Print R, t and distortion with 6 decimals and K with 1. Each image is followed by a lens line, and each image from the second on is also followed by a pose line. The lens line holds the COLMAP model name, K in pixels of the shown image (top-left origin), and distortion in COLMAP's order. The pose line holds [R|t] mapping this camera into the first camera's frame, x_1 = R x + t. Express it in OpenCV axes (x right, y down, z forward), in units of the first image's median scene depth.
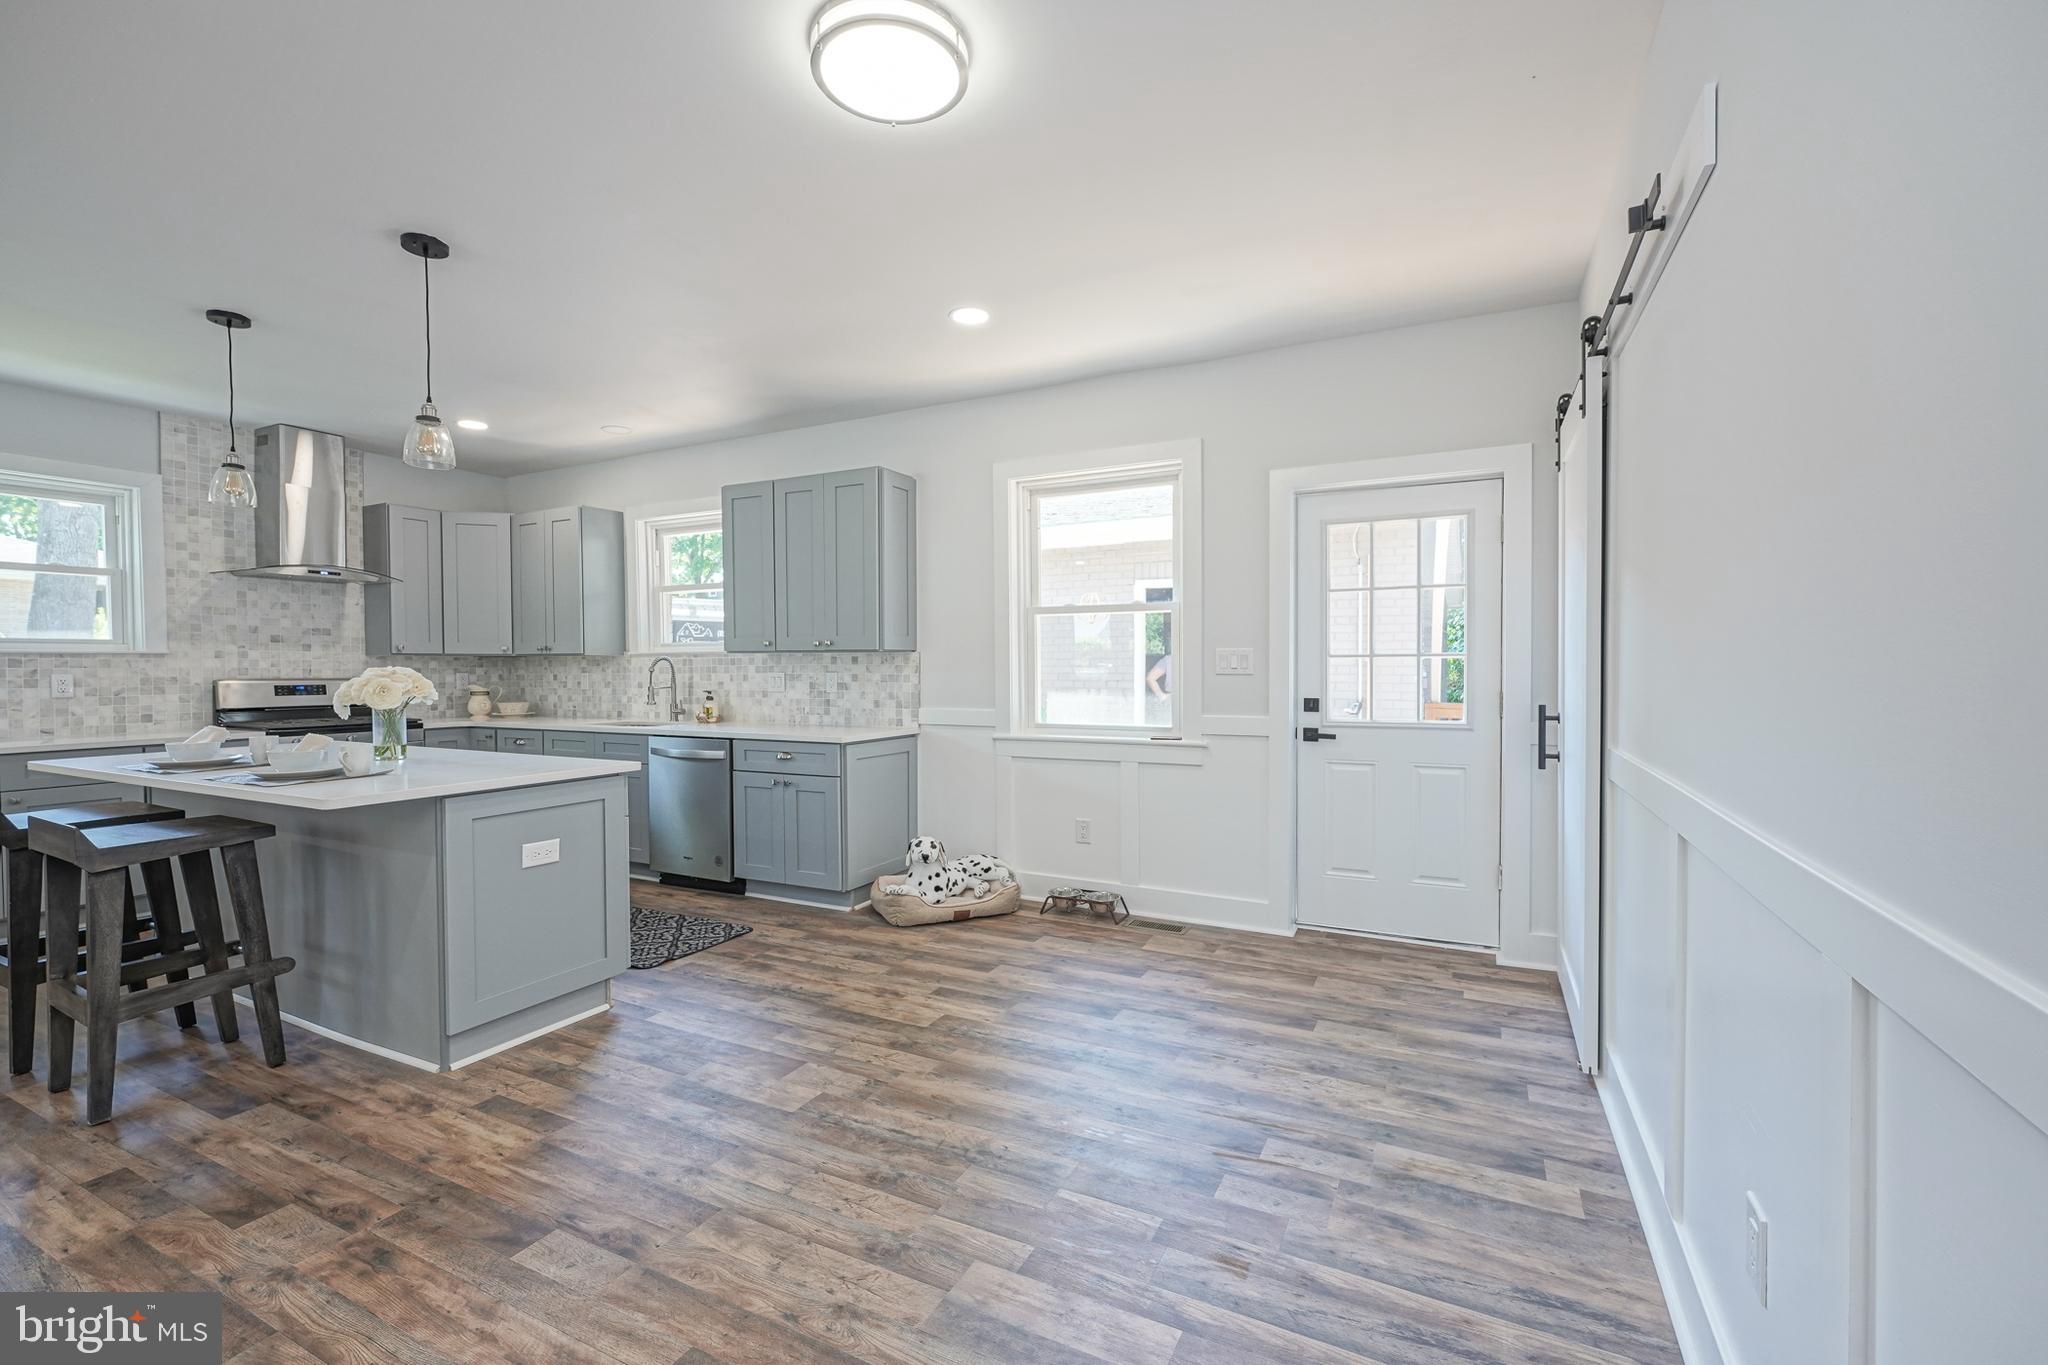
lens RADIAL K [[806.6, 0, 1033.3], [0, 806.6, 683.4], [0, 0, 1]] dist [-0.002490, 0.000430]
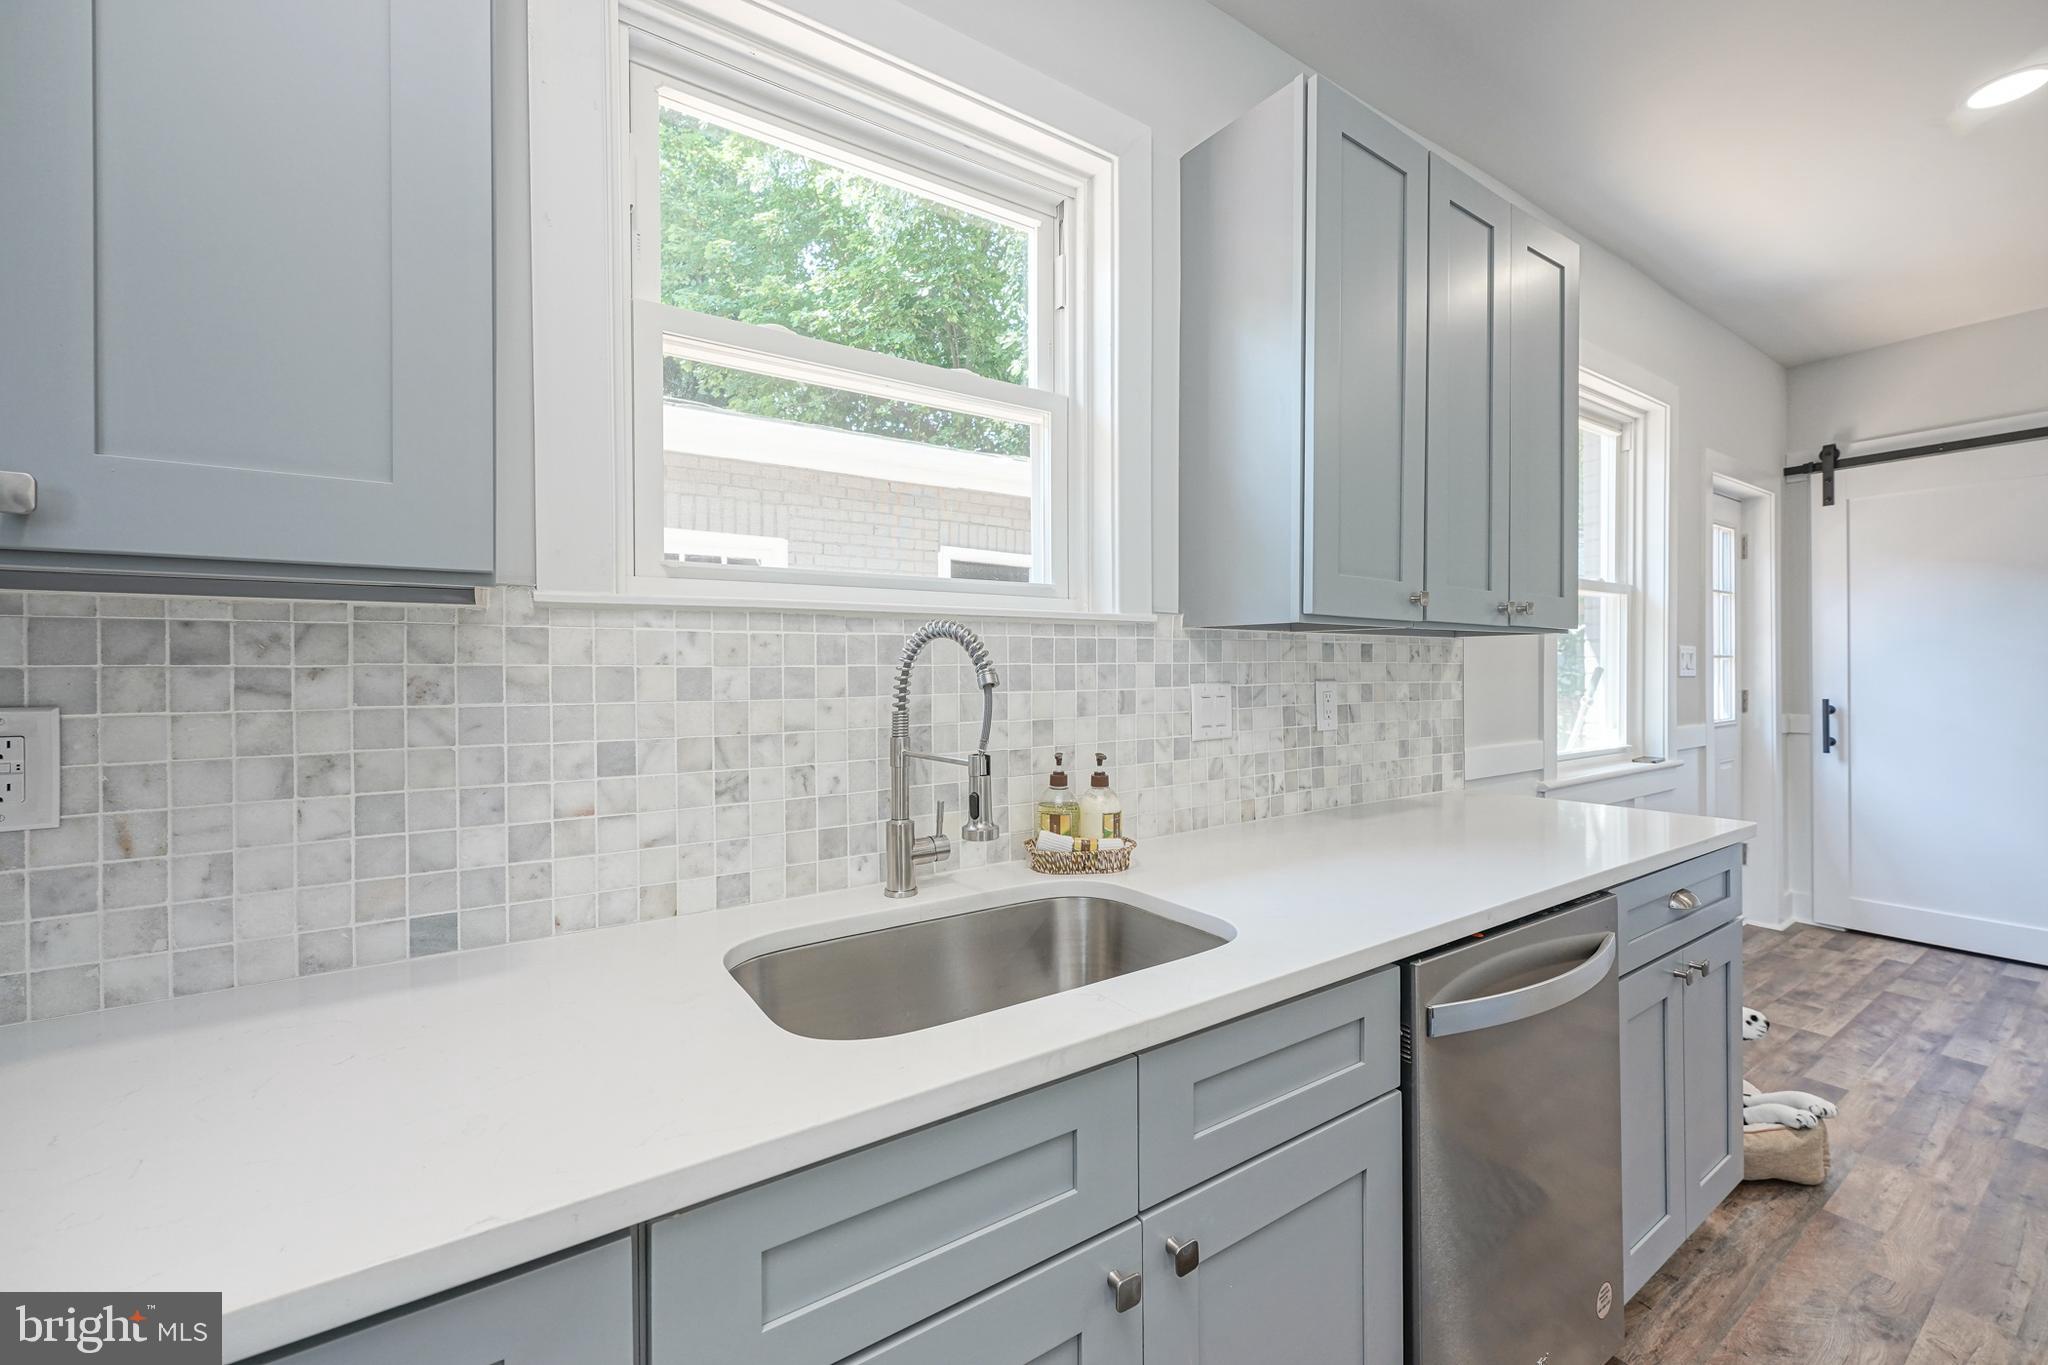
lens RADIAL K [[804.9, 0, 1013.3], [0, 804.9, 674.2], [0, 0, 1]] dist [-0.001090, 0.000165]
pose [[0.539269, -0.001960, 0.842131, -0.737172], [0.024023, 0.999626, -0.013057, -0.017096], [-0.841791, 0.027272, 0.539114, 0.989212]]
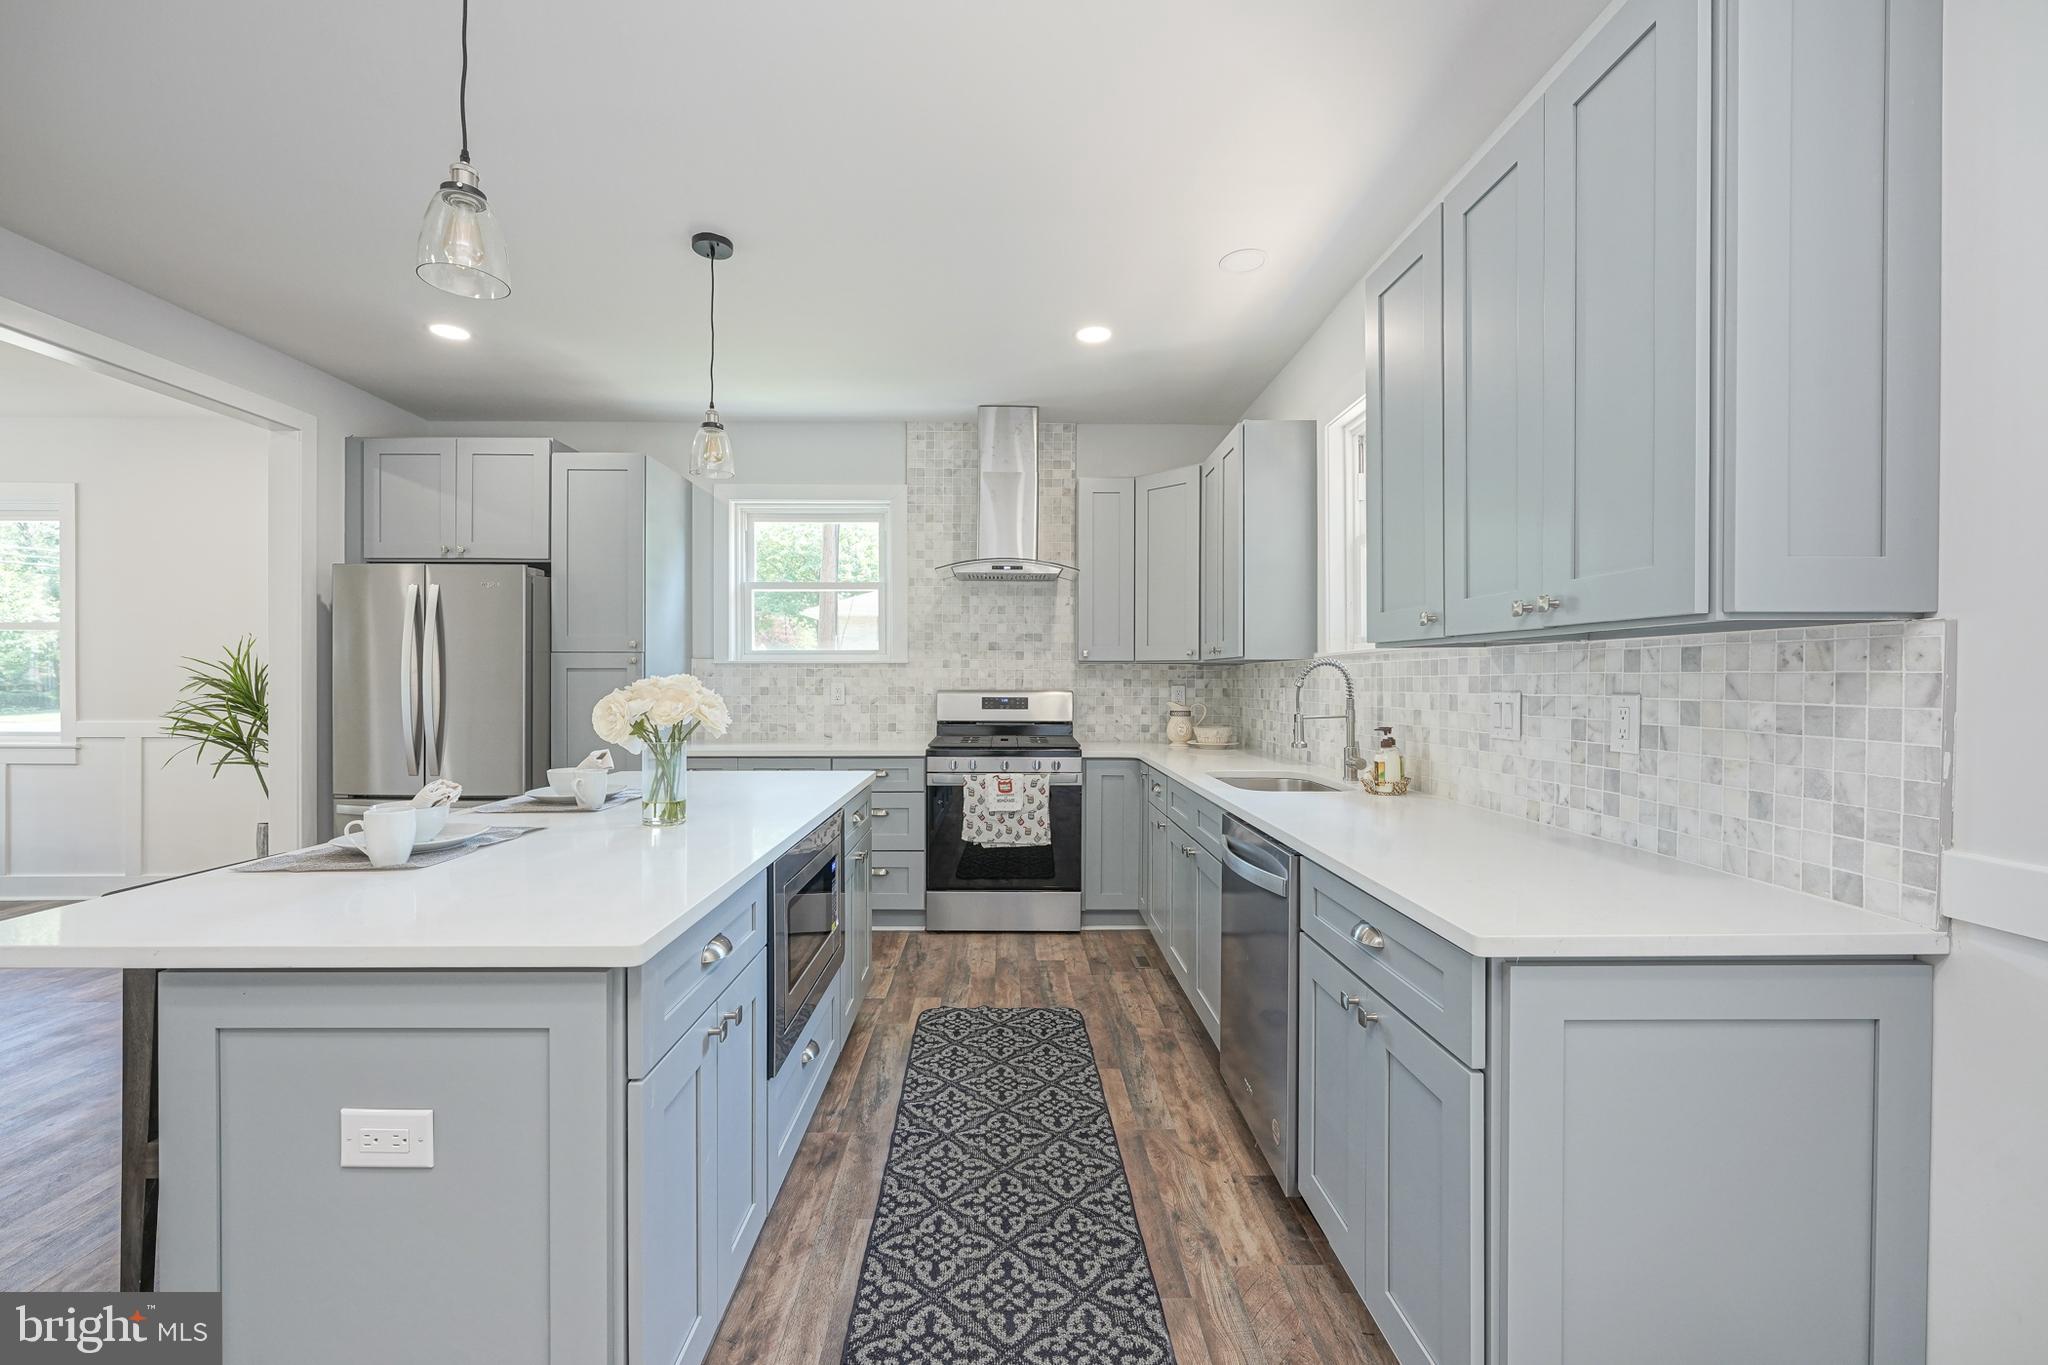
lens RADIAL K [[854.5, 0, 1087.5], [0, 854.5, 682.8], [0, 0, 1]] dist [-0.001122, 0.000314]
pose [[0.499427, 0.007435, -0.866324, -0.049775], [-0.022922, 0.999727, -0.004635, -0.012951], [0.866053, 0.022172, 0.499461, 0.664411]]
